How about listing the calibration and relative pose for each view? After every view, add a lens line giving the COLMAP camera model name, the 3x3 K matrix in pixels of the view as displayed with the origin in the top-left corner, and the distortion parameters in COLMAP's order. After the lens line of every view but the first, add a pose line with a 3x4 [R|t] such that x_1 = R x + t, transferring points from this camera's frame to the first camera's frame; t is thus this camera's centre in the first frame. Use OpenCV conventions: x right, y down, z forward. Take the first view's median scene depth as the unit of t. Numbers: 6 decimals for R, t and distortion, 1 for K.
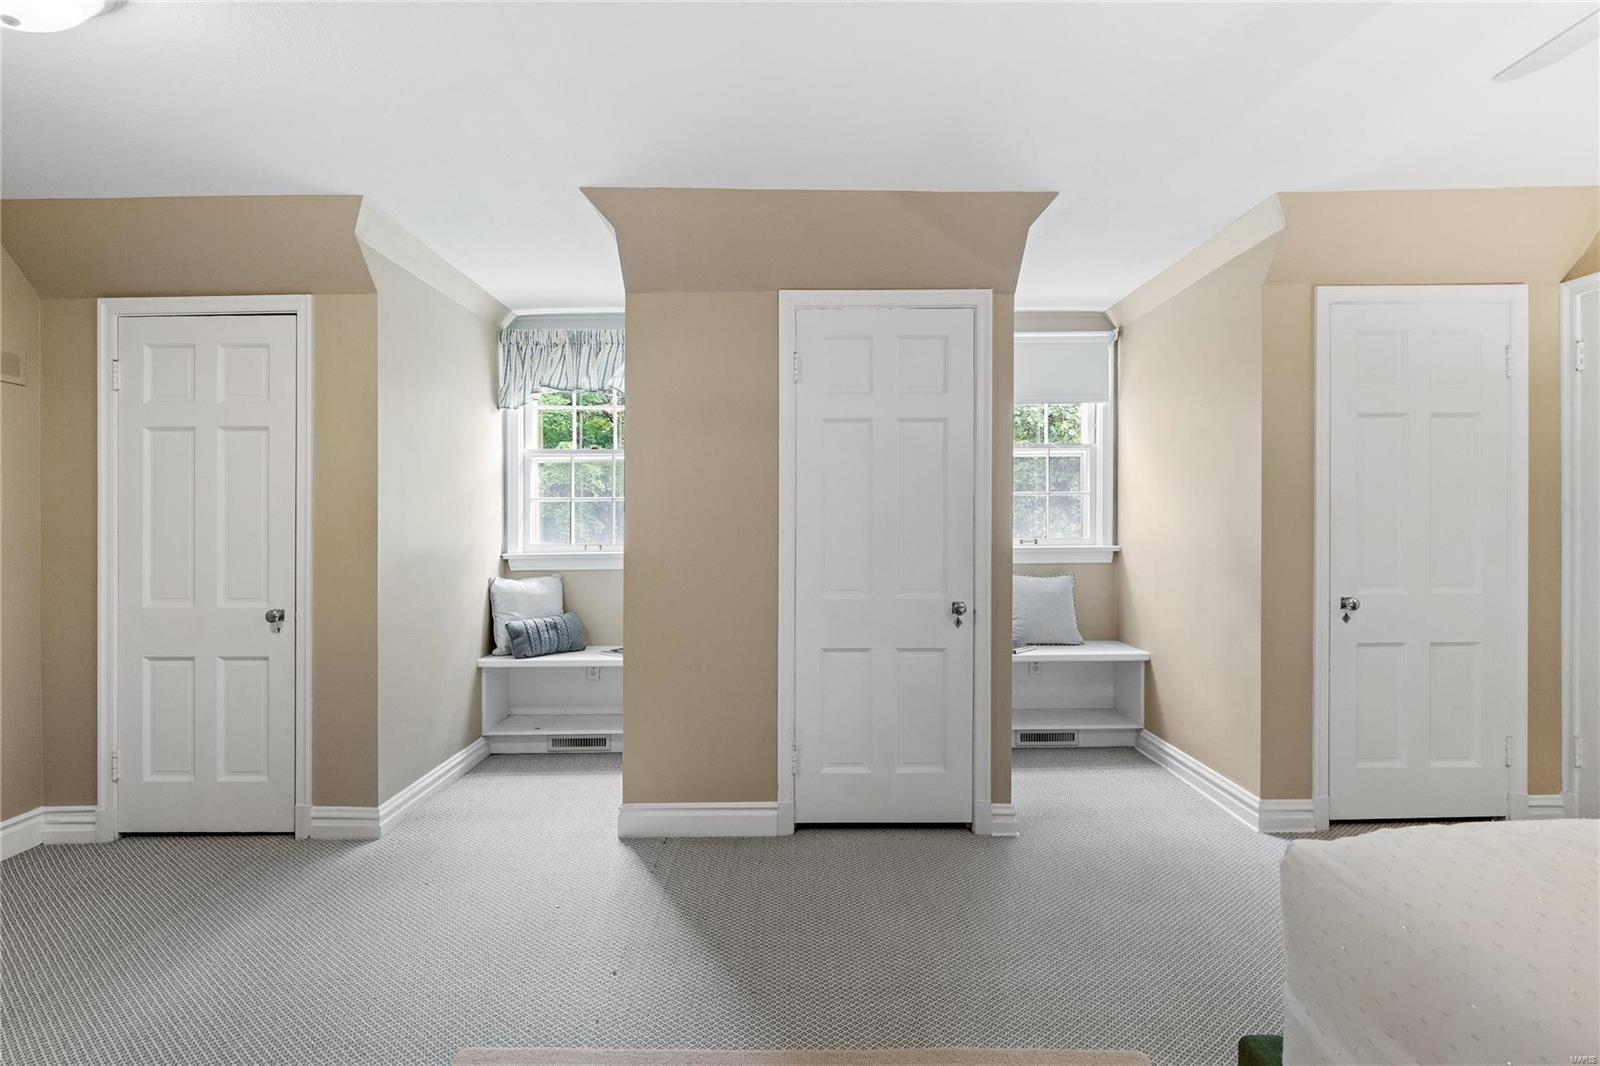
lens RADIAL K [[911.6, 0, 798.2], [0, 911.6, 535.8], [0, 0, 1]] dist [-0.005954, -0.001588]
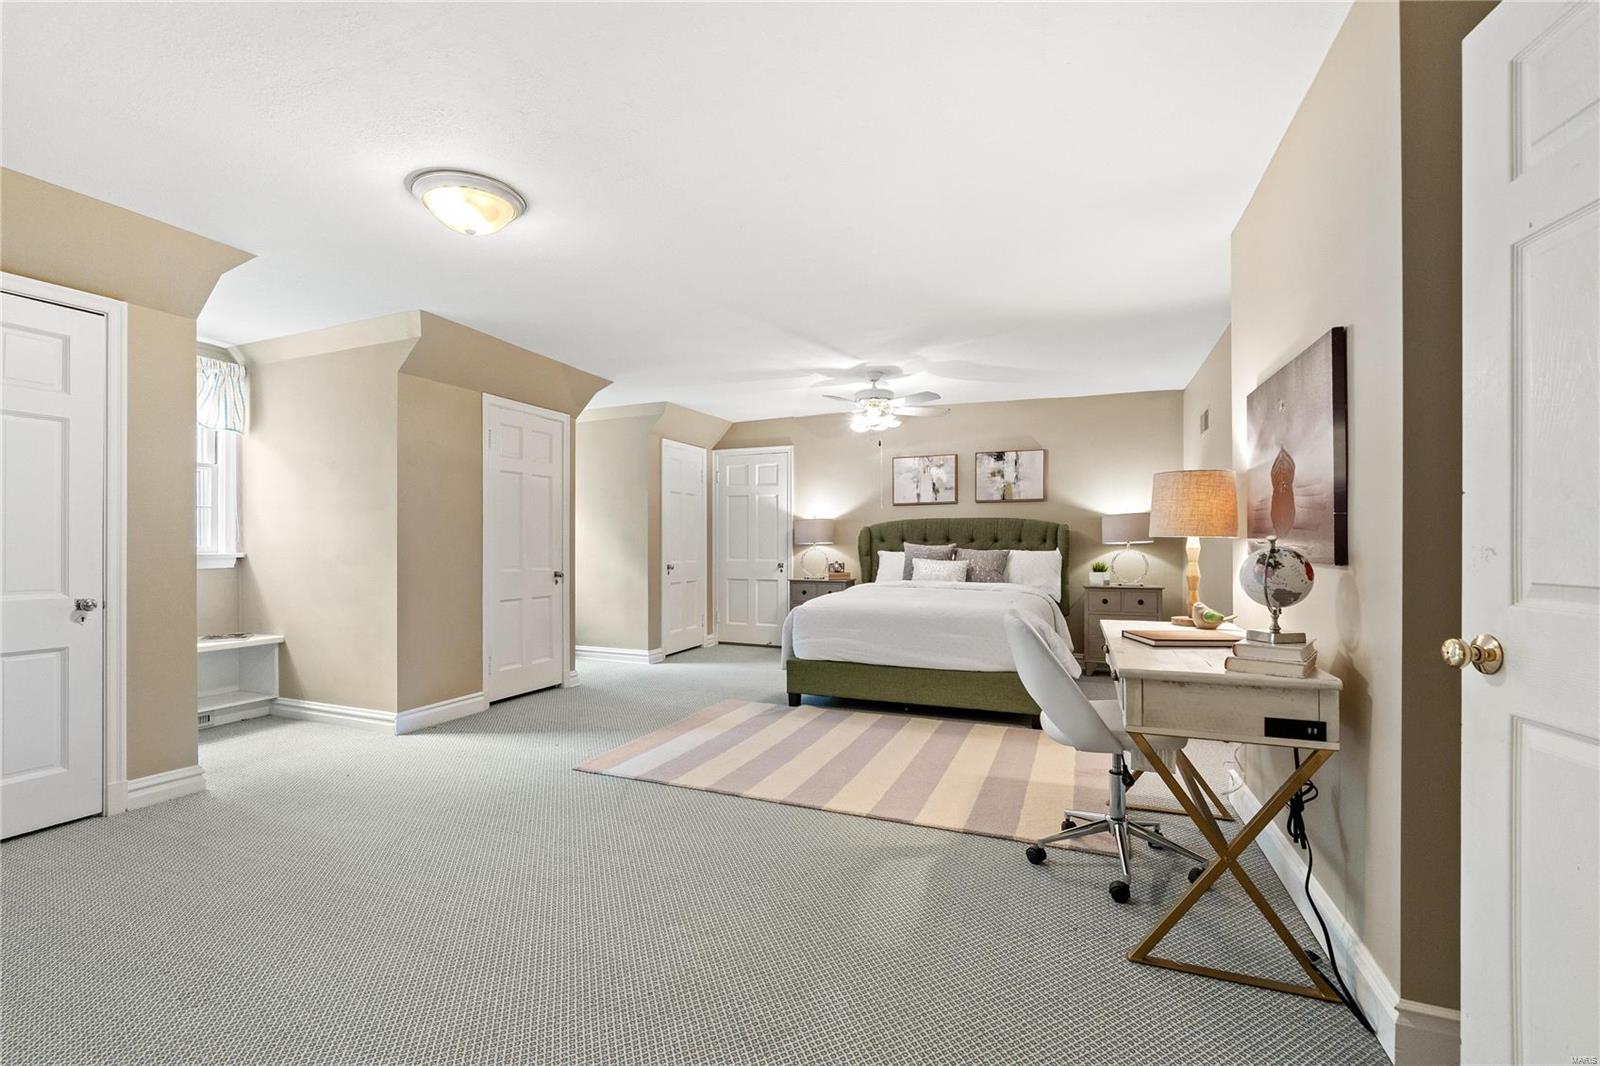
lens RADIAL K [[691.1, 0, 798.5], [0, 691.1, 541.2], [0, 0, 1]] dist [-0.005173, -0.000987]
pose [[0.373778, 0.010658, 0.927457, -0.993546], [-0.004921, 0.999943, -0.009507, 0.019102], [-0.927505, -0.001011, 0.373809, -0.033164]]
